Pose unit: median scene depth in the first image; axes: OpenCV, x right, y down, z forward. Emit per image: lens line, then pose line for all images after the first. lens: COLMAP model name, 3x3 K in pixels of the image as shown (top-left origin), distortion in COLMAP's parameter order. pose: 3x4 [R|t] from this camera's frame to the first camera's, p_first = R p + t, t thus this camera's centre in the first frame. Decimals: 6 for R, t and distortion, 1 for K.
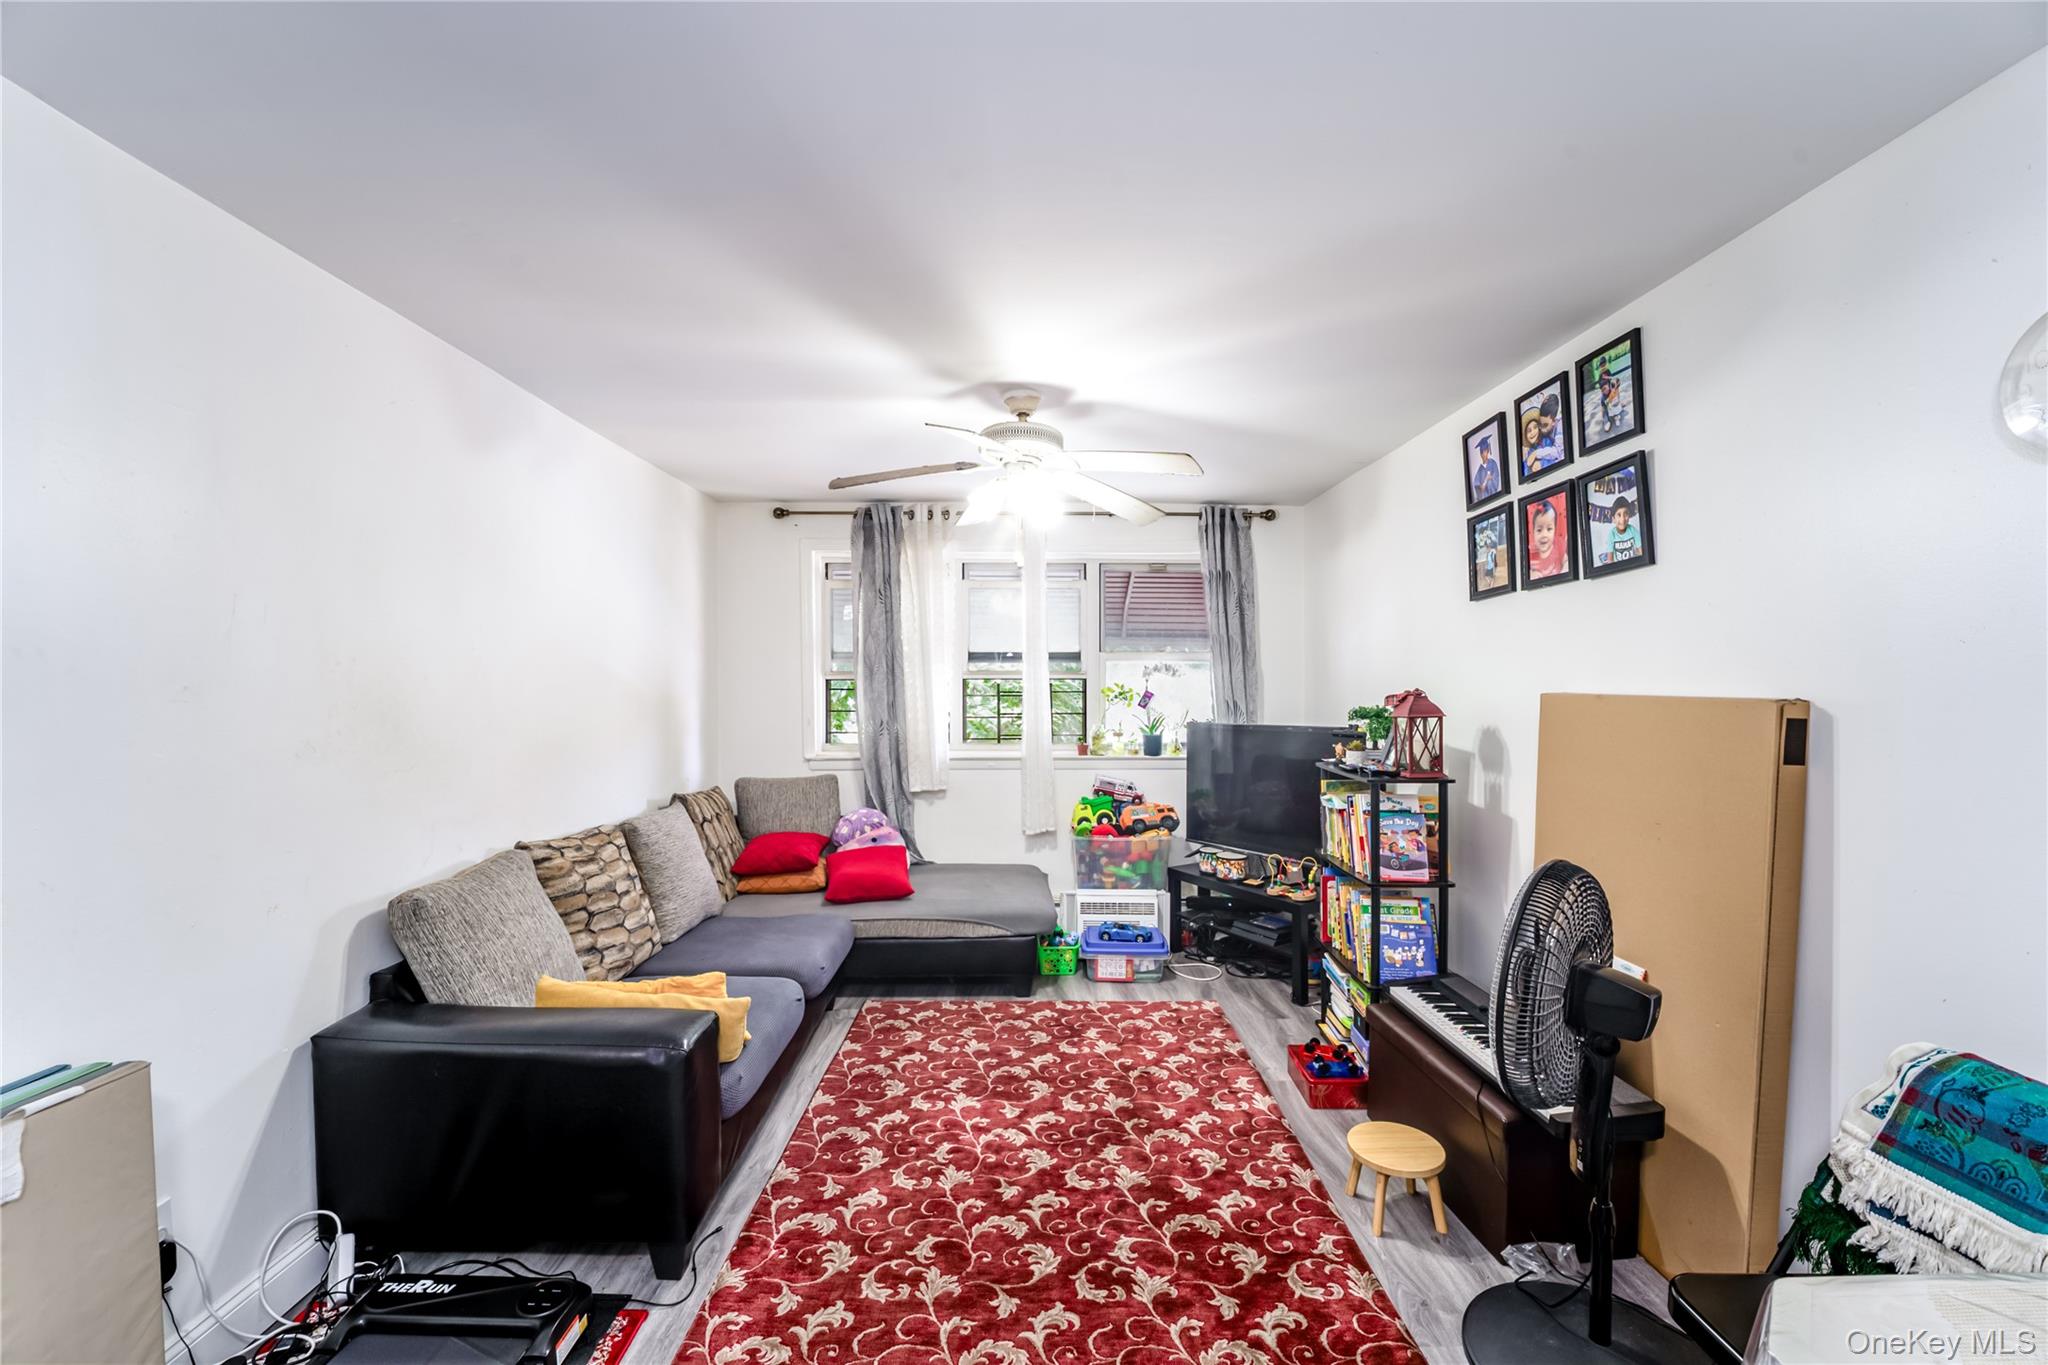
lens RADIAL K [[836.8, 0, 1021.4], [0, 836.8, 686.1], [0, 0, 1]] dist [-0.027788, 0.001837]
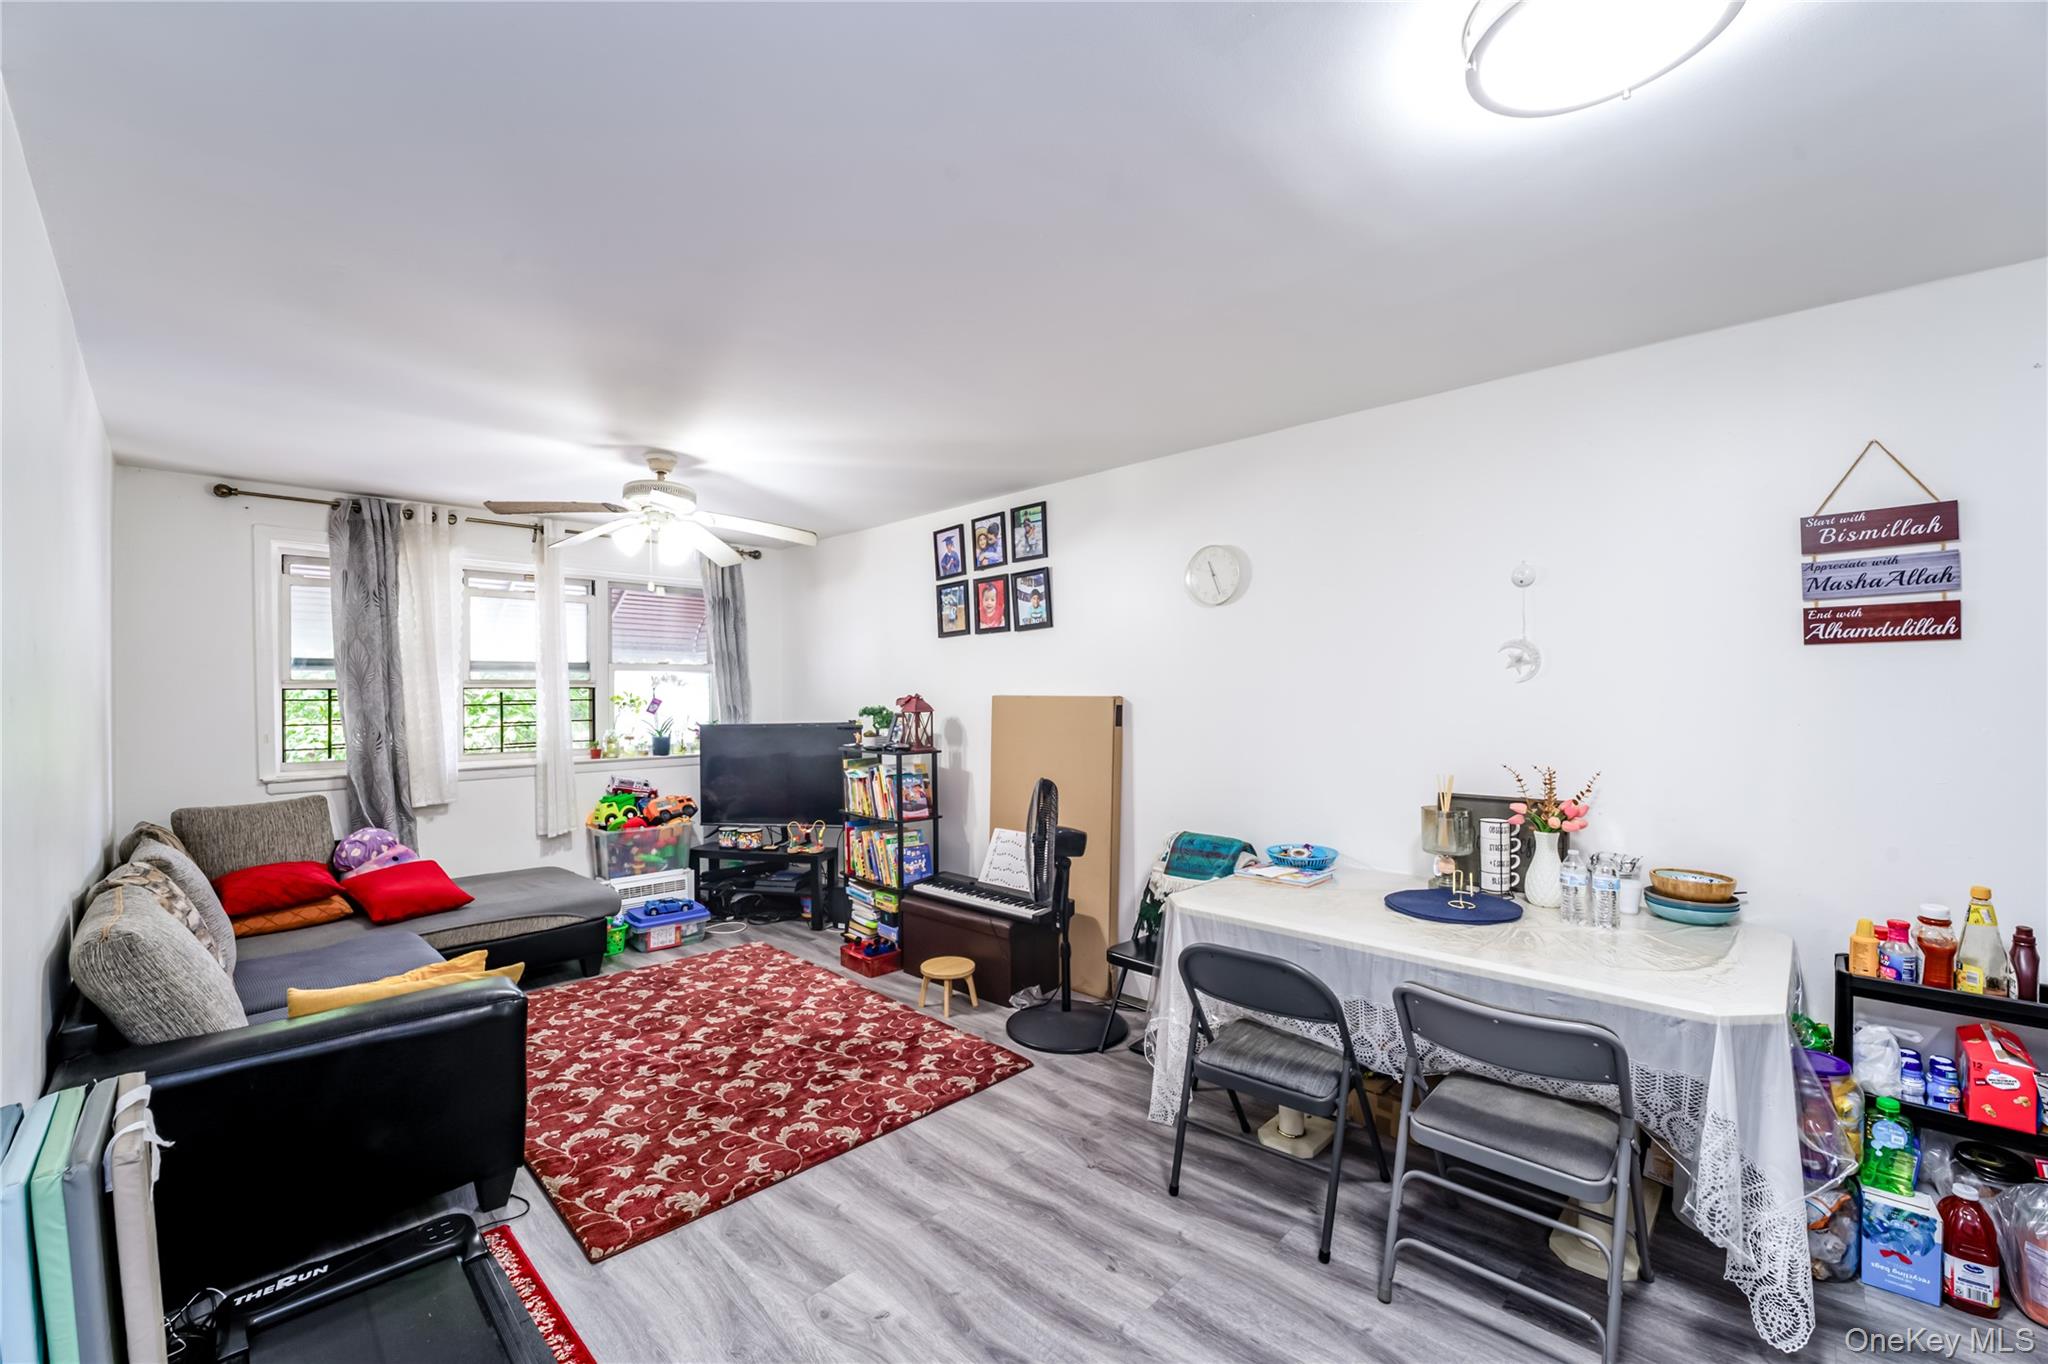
lens RADIAL K [[836.8, 0, 1022.6], [0, 836.8, 680.9], [0, 0, 1]] dist [-0.027788, 0.001837]
pose [[0.702079, 0.004088, 0.712088, -0.508955], [0.007679, 0.999882, -0.013311, 0.001729], [-0.712058, 0.014813, 0.701964, -0.239985]]
